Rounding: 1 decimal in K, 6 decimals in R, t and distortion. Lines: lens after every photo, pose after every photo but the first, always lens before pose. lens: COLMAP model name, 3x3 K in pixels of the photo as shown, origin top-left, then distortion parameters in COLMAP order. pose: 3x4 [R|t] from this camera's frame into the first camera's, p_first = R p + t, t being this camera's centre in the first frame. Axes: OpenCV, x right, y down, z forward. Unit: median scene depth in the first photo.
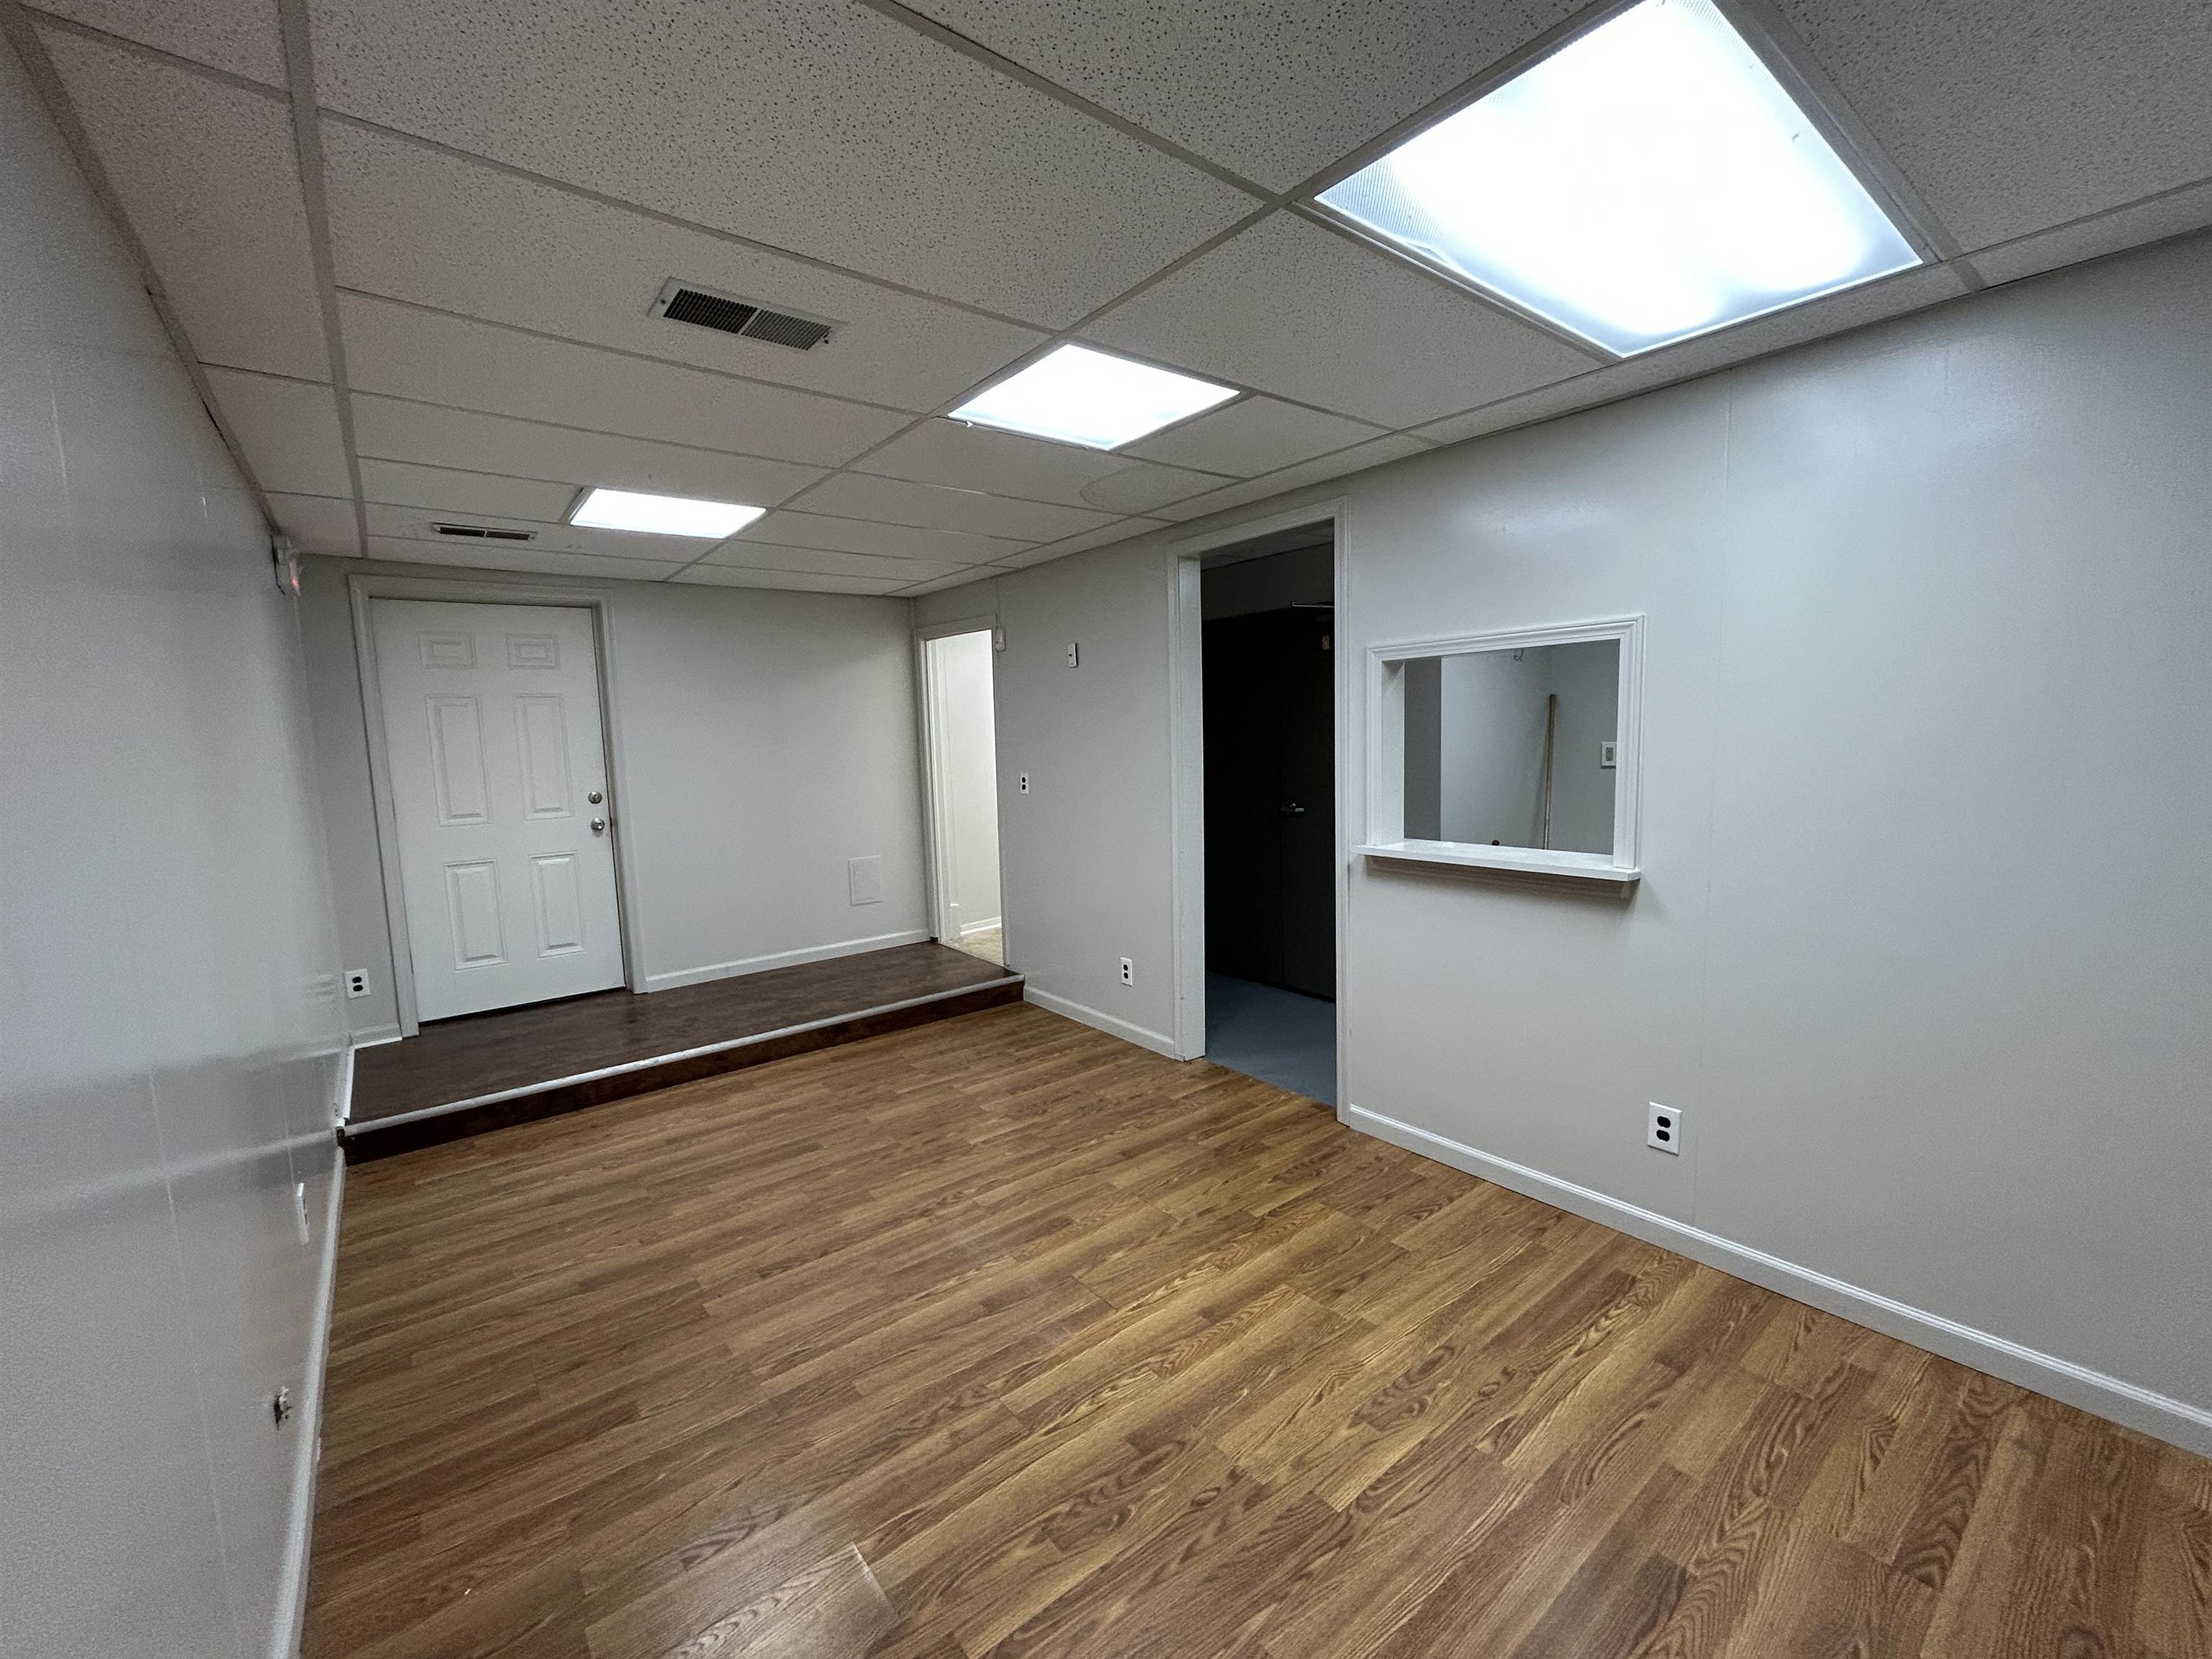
lens RADIAL K [[912.3, 0, 1103.0], [0, 912.3, 822.8], [0, 0, 1]] dist [0.001546, 0.000386]
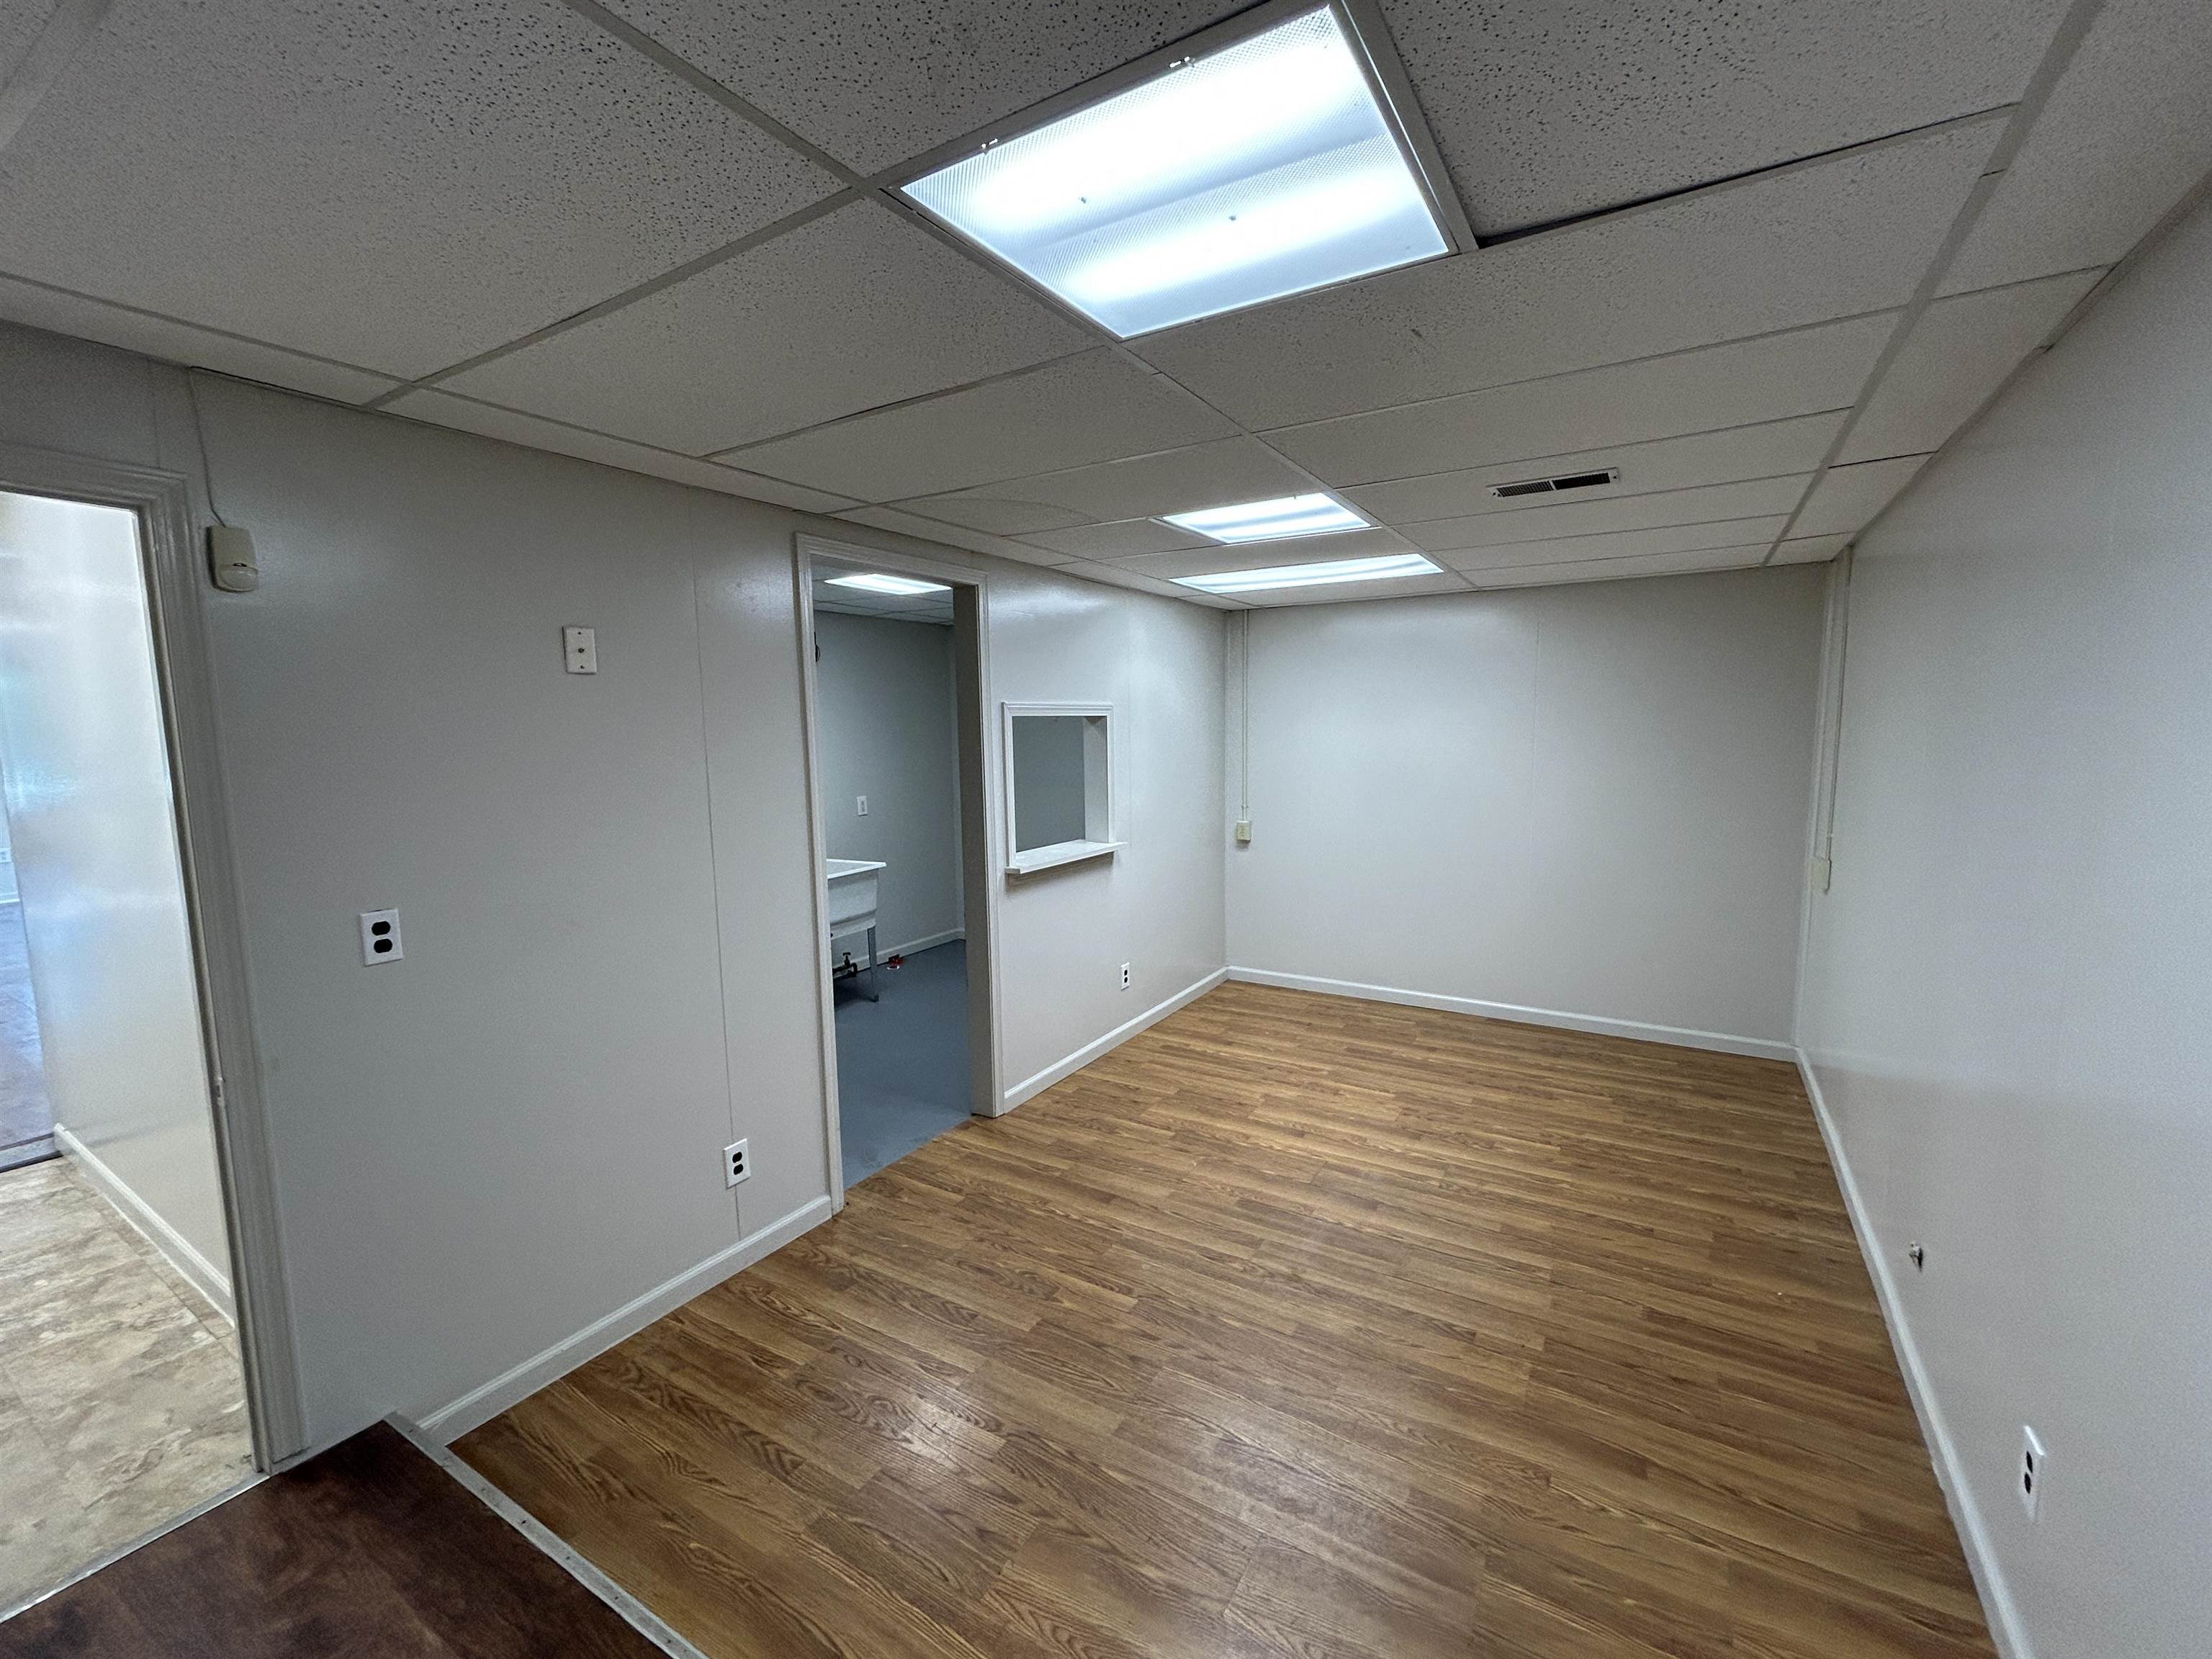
lens RADIAL K [[912.3, 0, 1105.6], [0, 912.3, 835.4], [0, 0, 1]] dist [0.001546, 0.000386]
pose [[-0.340561, -0.077771, 0.937000, -1.116723], [0.122981, 0.984327, 0.126397, -0.194904], [-0.932145, 0.158279, -0.325659, 1.613889]]
